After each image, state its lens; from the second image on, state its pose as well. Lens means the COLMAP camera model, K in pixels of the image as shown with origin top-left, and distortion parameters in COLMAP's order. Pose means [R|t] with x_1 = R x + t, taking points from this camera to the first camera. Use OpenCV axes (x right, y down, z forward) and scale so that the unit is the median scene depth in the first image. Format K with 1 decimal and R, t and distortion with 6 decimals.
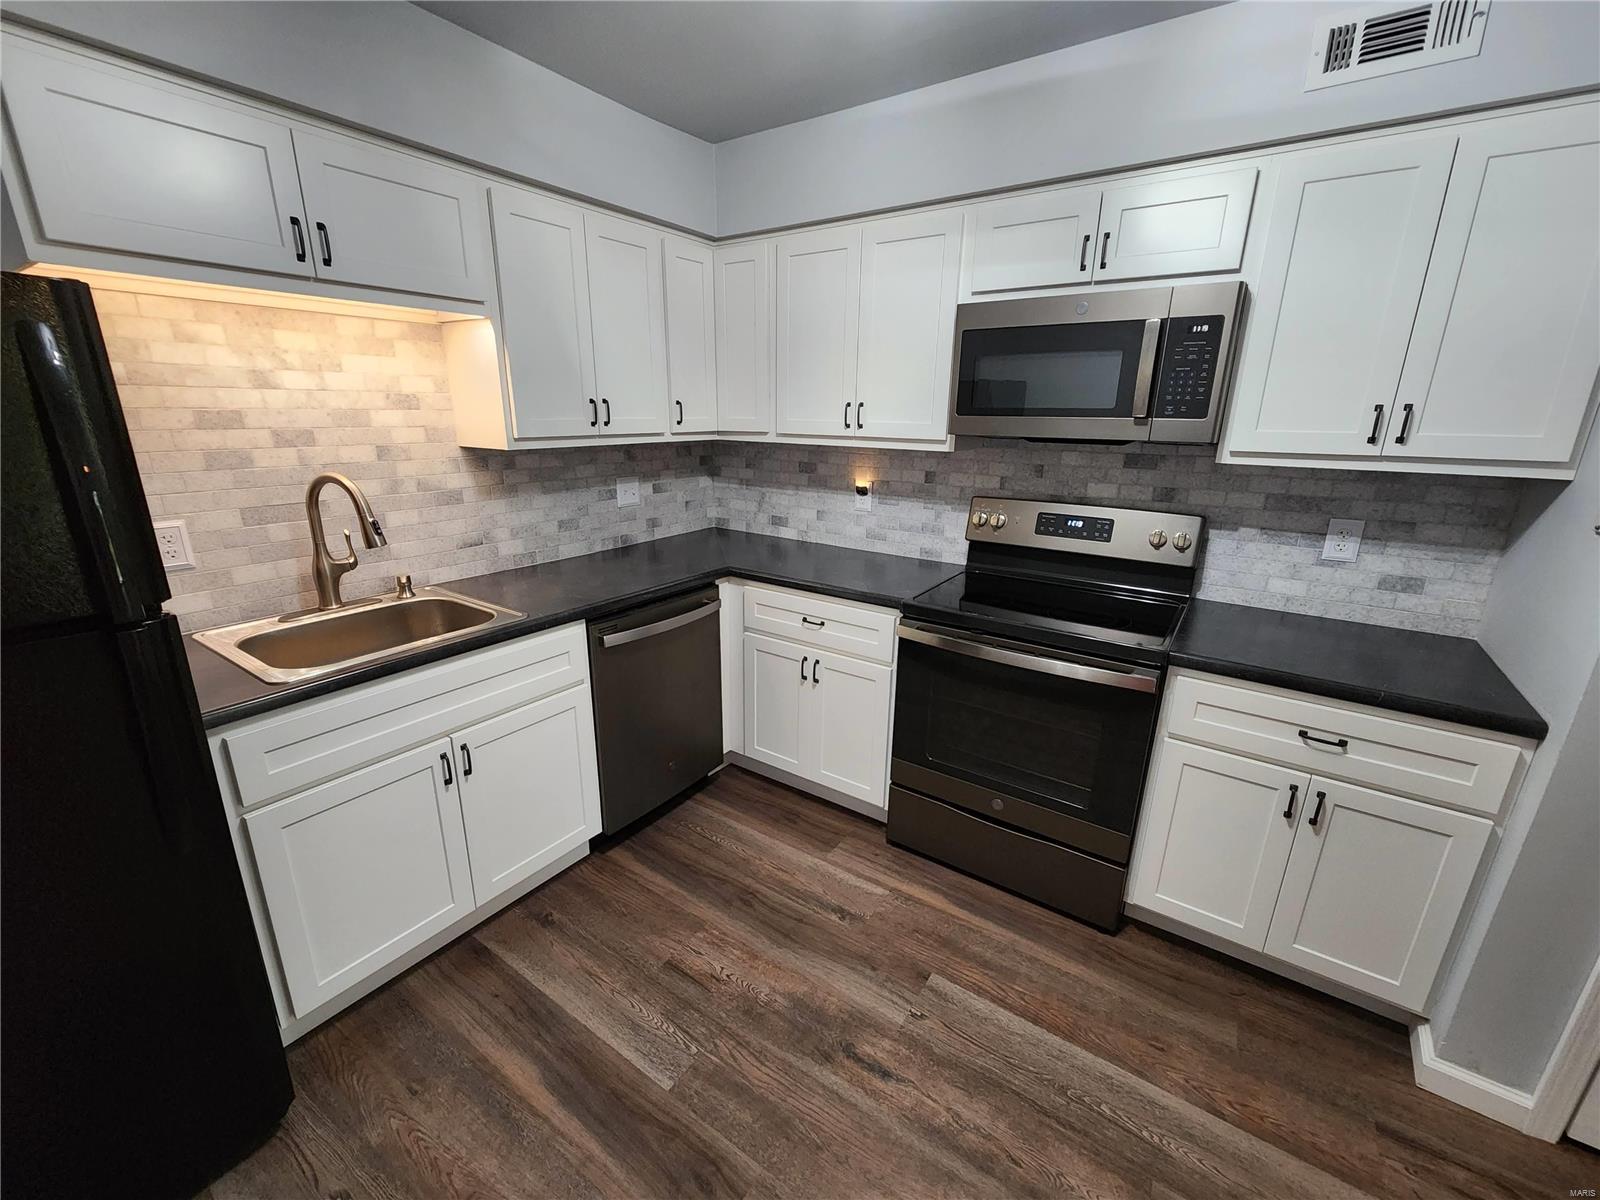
lens RADIAL K [[655.5, 0, 800.0], [0, 655.5, 605.3], [0, 0, 1]] dist [-0.004426, -0.000877]
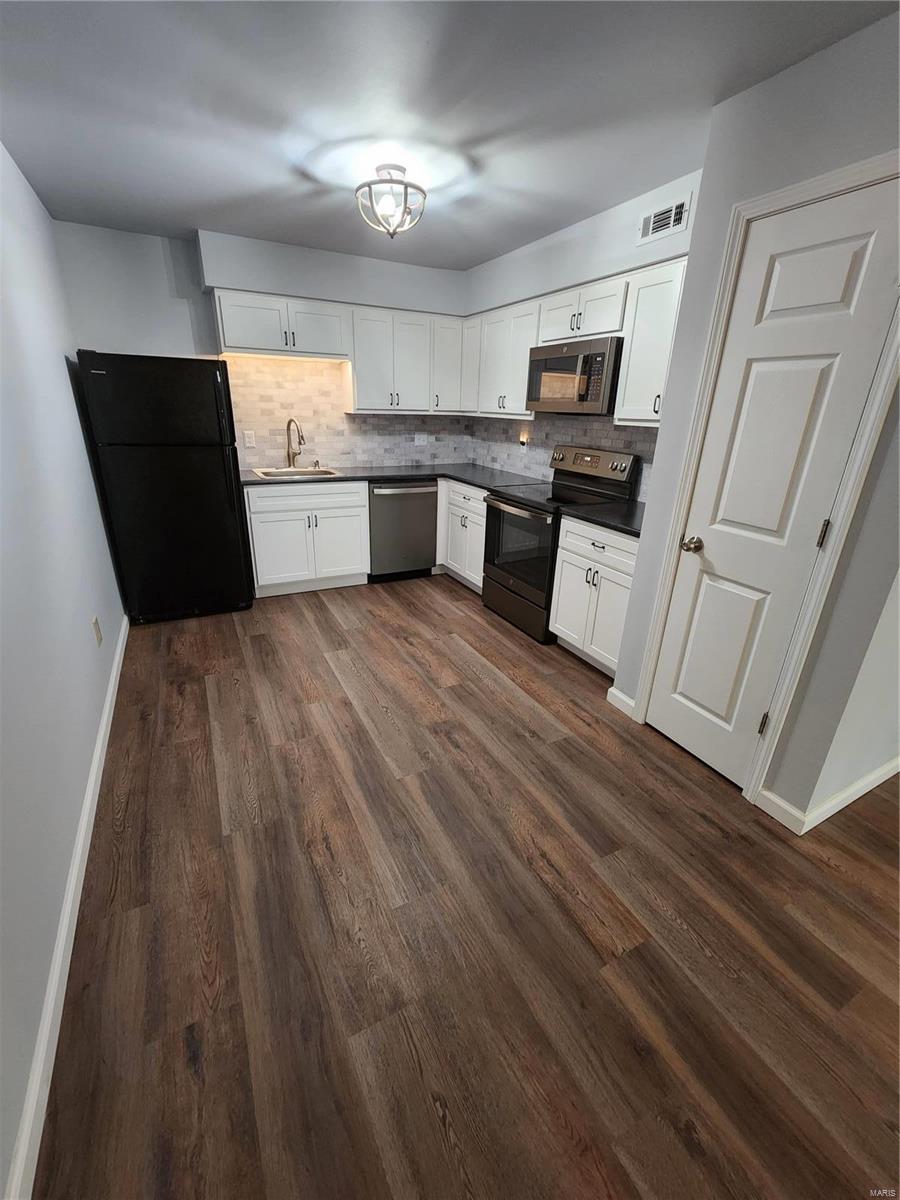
lens RADIAL K [[491.6, 0, 449.0], [0, 491.6, 597.6], [0, 0, 1]] dist [-0.004426, -0.000877]
pose [[0.882476, 0.182177, -0.433644, 0.850962], [-0.150720, 0.982857, 0.106188, 0.212612], [0.445555, -0.028349, 0.894805, -0.578662]]
